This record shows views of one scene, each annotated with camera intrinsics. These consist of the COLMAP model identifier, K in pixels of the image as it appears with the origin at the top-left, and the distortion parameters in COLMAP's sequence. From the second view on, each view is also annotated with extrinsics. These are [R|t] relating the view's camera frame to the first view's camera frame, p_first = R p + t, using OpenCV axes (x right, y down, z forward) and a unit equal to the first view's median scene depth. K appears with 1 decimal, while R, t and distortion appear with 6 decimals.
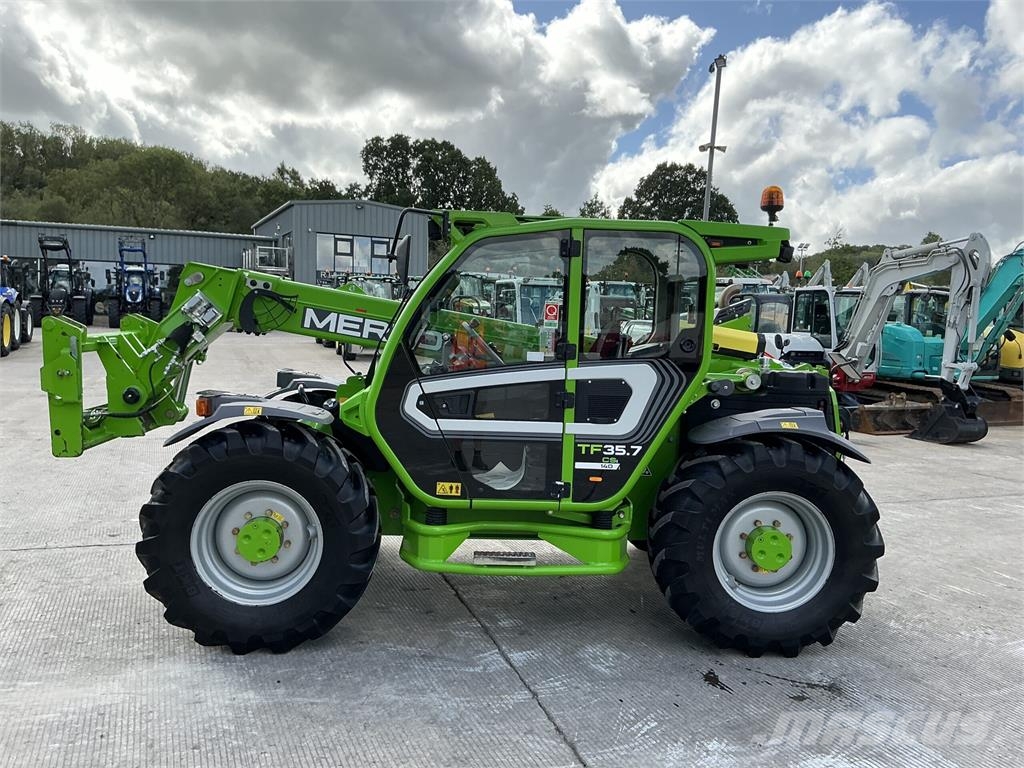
lens RADIAL K [[845.7, 0, 515.0], [0, 845.7, 385.6], [0, 0, 1]] dist [0.110975, -0.227429]
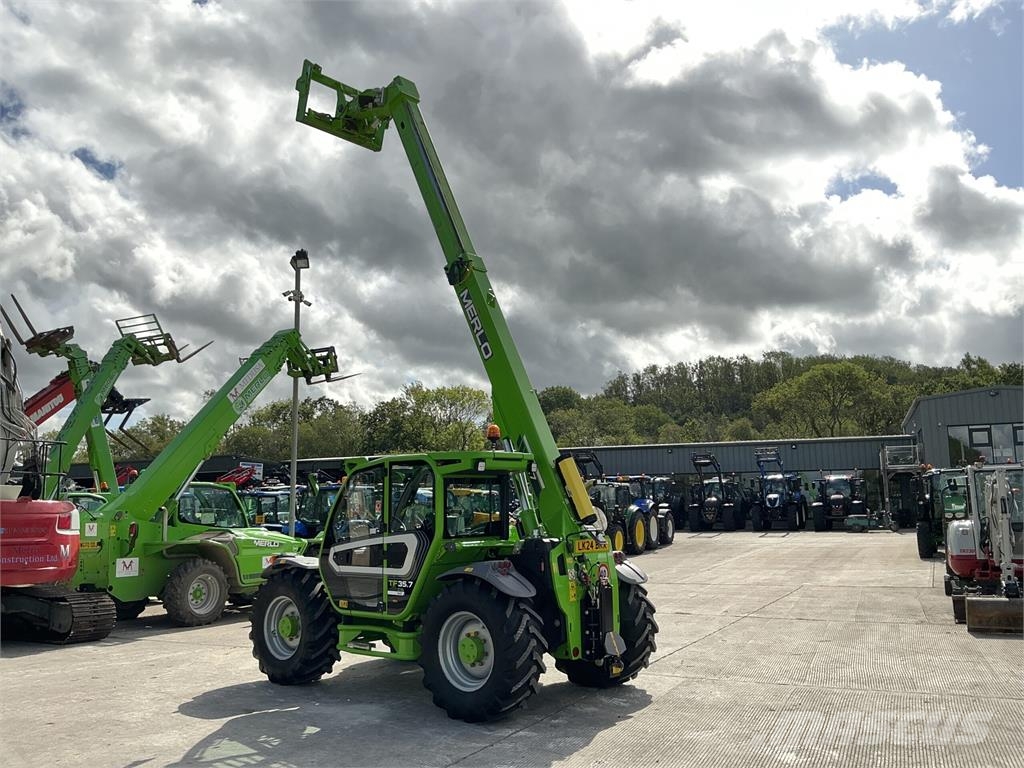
lens RADIAL K [[892.4, 0, 528.1], [0, 892.4, 380.3], [0, 0, 1]] dist [0.032769, -0.002197]
pose [[0.712707, -0.145975, -0.686105, 1.609575], [-0.021474, 0.973109, -0.229344, 0.083501], [0.701133, 0.178188, 0.690407, -0.173622]]
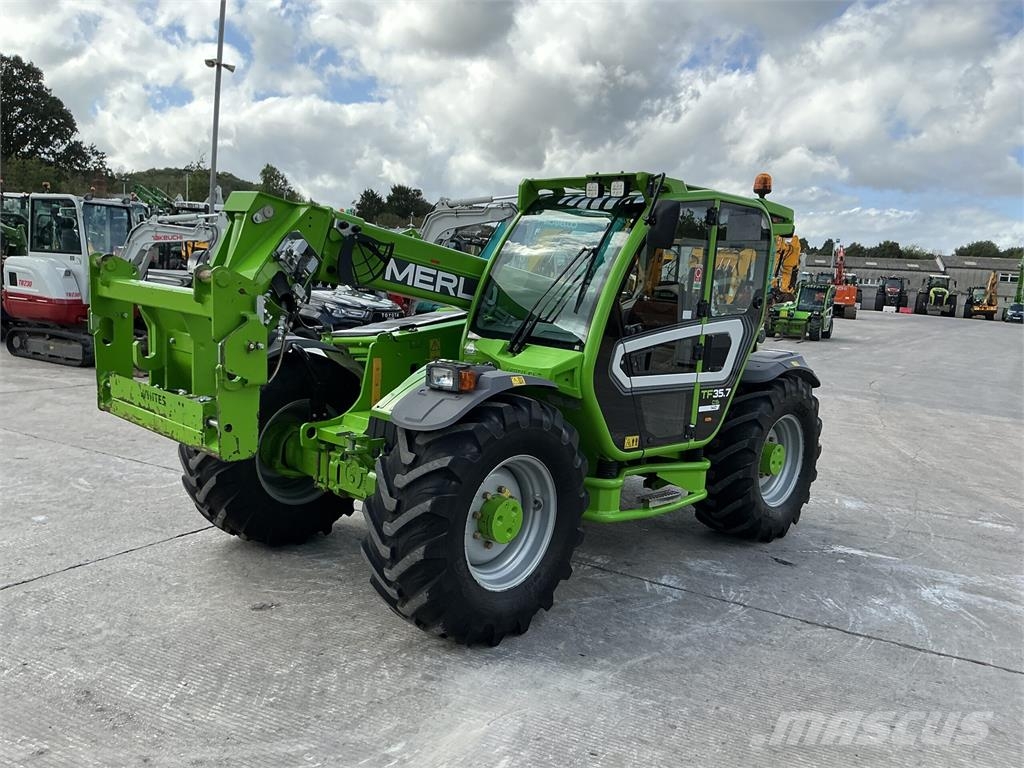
lens RADIAL K [[843.7, 0, 511.2], [0, 843.7, 378.5], [0, 0, 1]] dist [0.088913, -0.161847]
pose [[0.742830, -0.066337, 0.666185, -0.859394], [0.012242, 0.996258, 0.085554, -0.047344], [-0.669368, -0.055397, 0.740863, 0.315906]]
